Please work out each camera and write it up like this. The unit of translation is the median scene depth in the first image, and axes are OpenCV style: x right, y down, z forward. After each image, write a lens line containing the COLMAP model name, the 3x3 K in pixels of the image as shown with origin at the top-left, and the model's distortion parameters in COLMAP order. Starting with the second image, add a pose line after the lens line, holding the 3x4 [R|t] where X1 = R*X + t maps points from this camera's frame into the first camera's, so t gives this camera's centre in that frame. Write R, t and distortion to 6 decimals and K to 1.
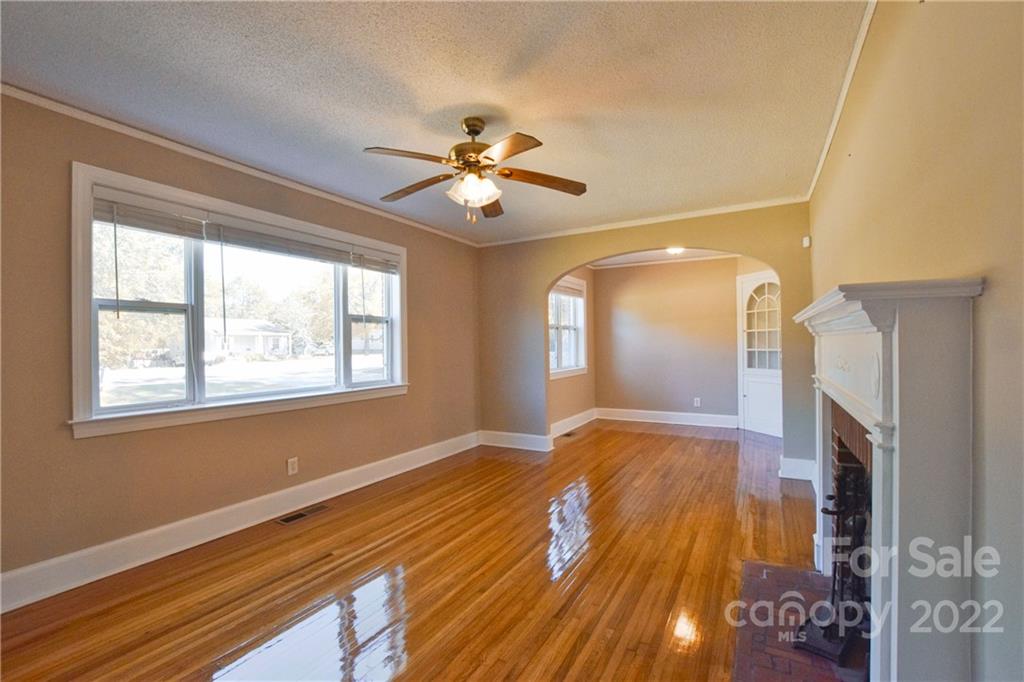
lens RADIAL K [[448.3, 0, 512.8], [0, 448.3, 343.6], [0, 0, 1]] dist [-0.027900, 0.000027]
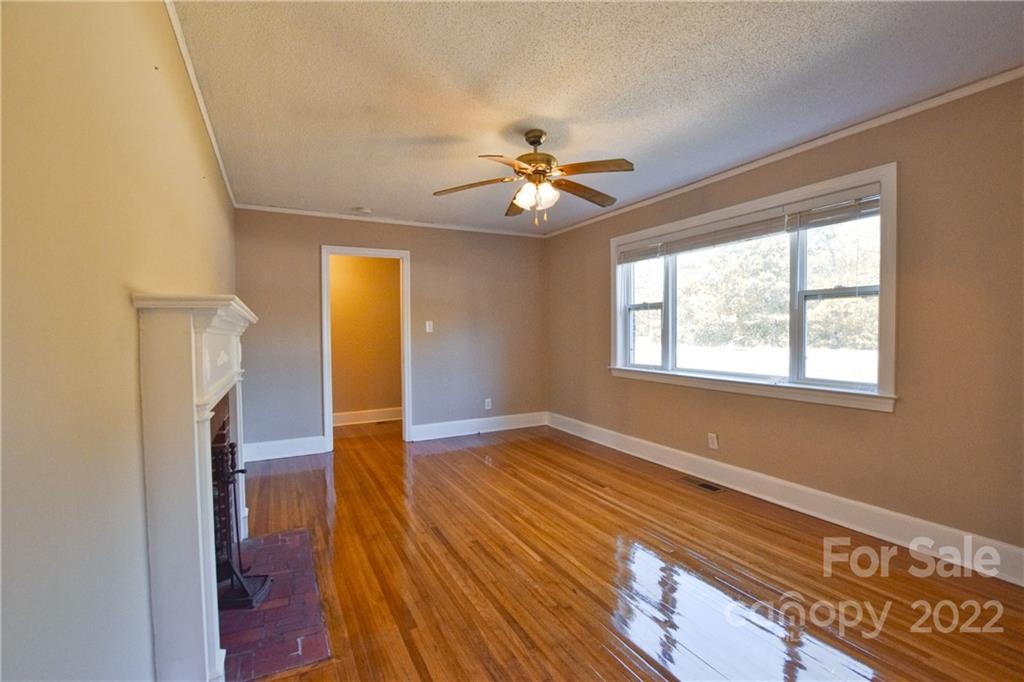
lens RADIAL K [[448.3, 0, 512.8], [0, 448.3, 343.6], [0, 0, 1]] dist [-0.027900, 0.000027]
pose [[-0.537497, 0.039739, -0.842329, 0.565833], [0.017377, 0.999199, 0.036052, -0.009137], [0.843087, 0.004741, -0.537757, 0.979037]]
